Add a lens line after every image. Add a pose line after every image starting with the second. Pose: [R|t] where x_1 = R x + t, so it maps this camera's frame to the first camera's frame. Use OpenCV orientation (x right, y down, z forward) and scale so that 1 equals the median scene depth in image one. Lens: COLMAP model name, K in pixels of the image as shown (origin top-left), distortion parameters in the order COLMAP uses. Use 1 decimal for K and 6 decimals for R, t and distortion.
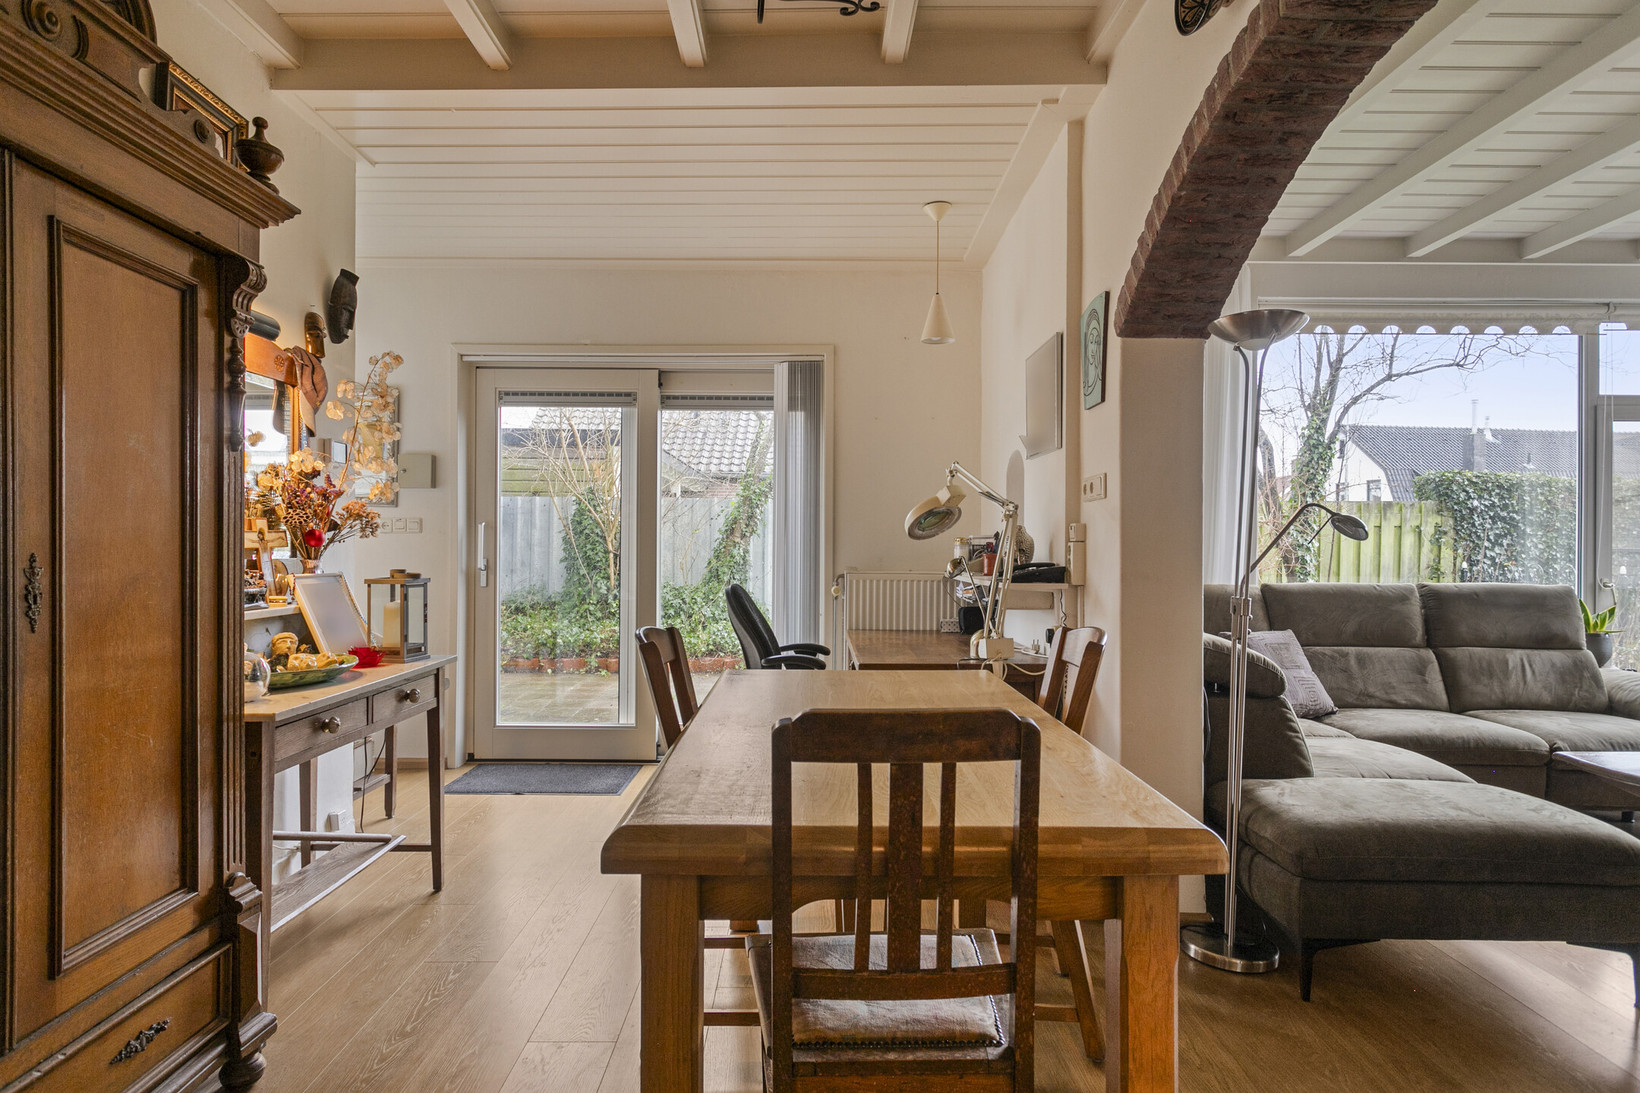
lens RADIAL K [[913.2, 0, 814.8], [0, 913.2, 548.4], [0, 0, 1]] dist [-0.001329, 0.000679]
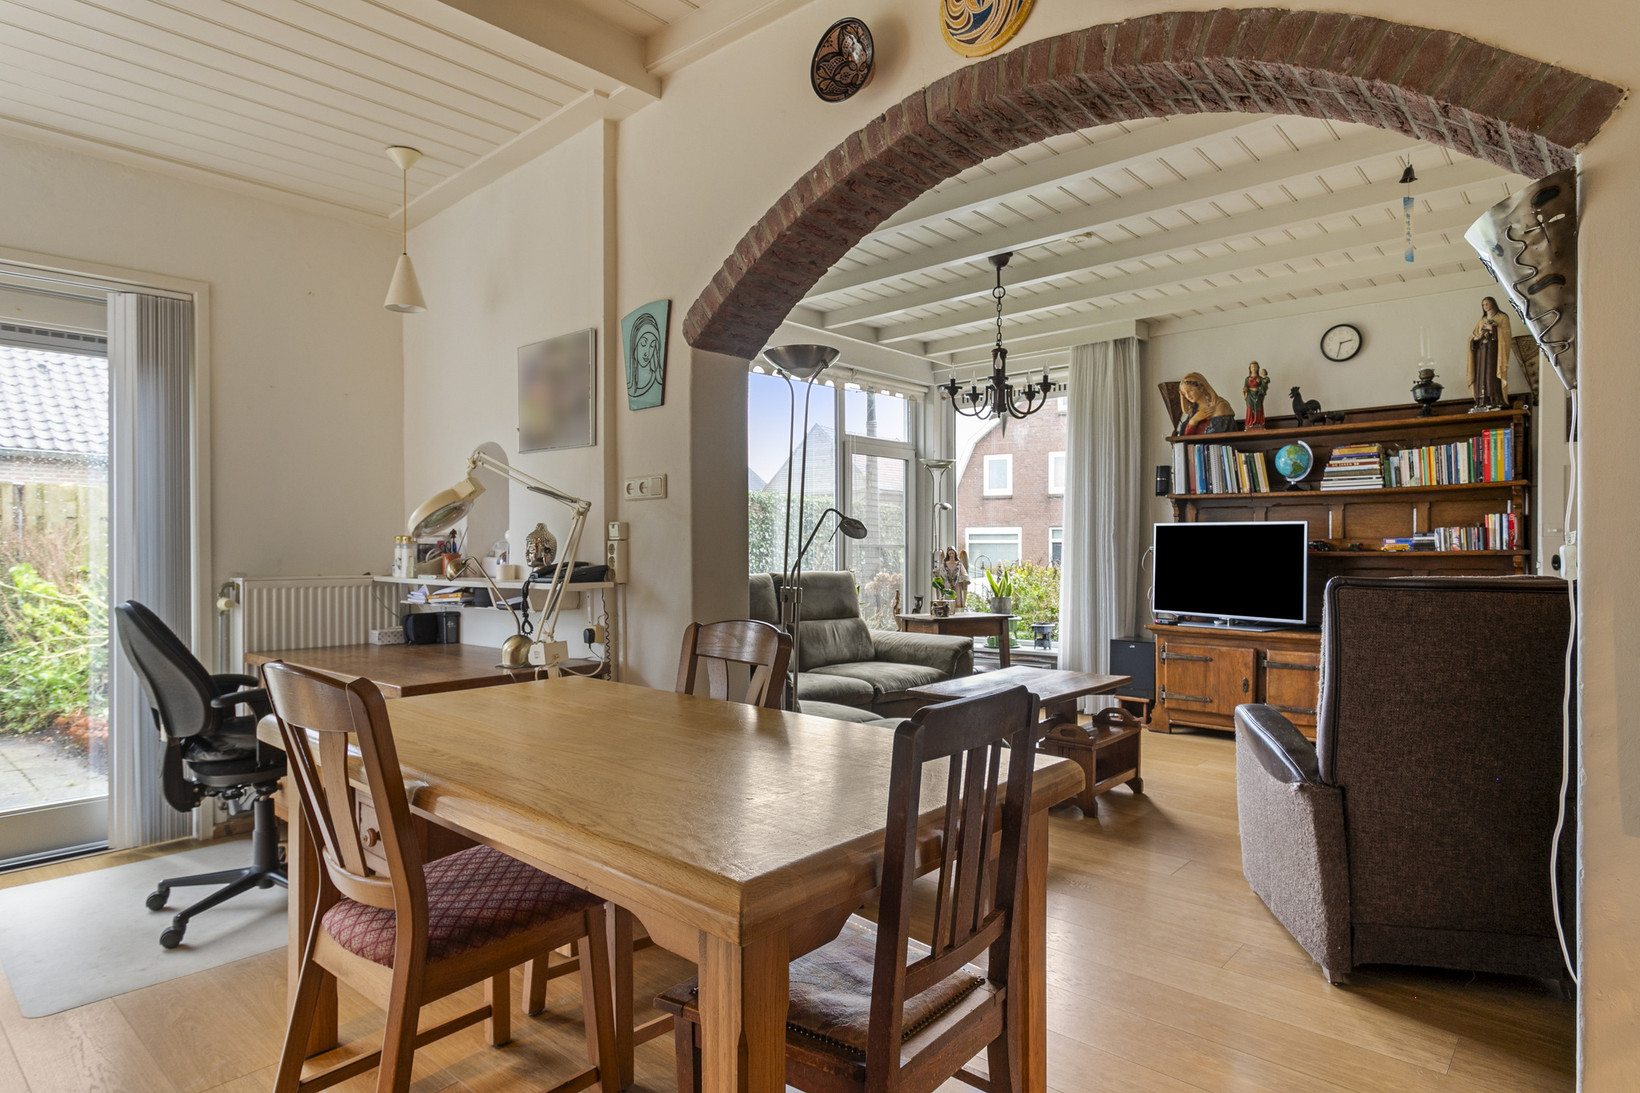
lens RADIAL K [[913.2, 0, 814.5], [0, 913.2, 548.2], [0, 0, 1]] dist [-0.001329, 0.000679]
pose [[0.664898, -0.008898, 0.746881, -0.297750], [0.007535, 0.999958, 0.005206, -0.001922], [-0.746896, 0.002166, 0.664937, 0.155756]]
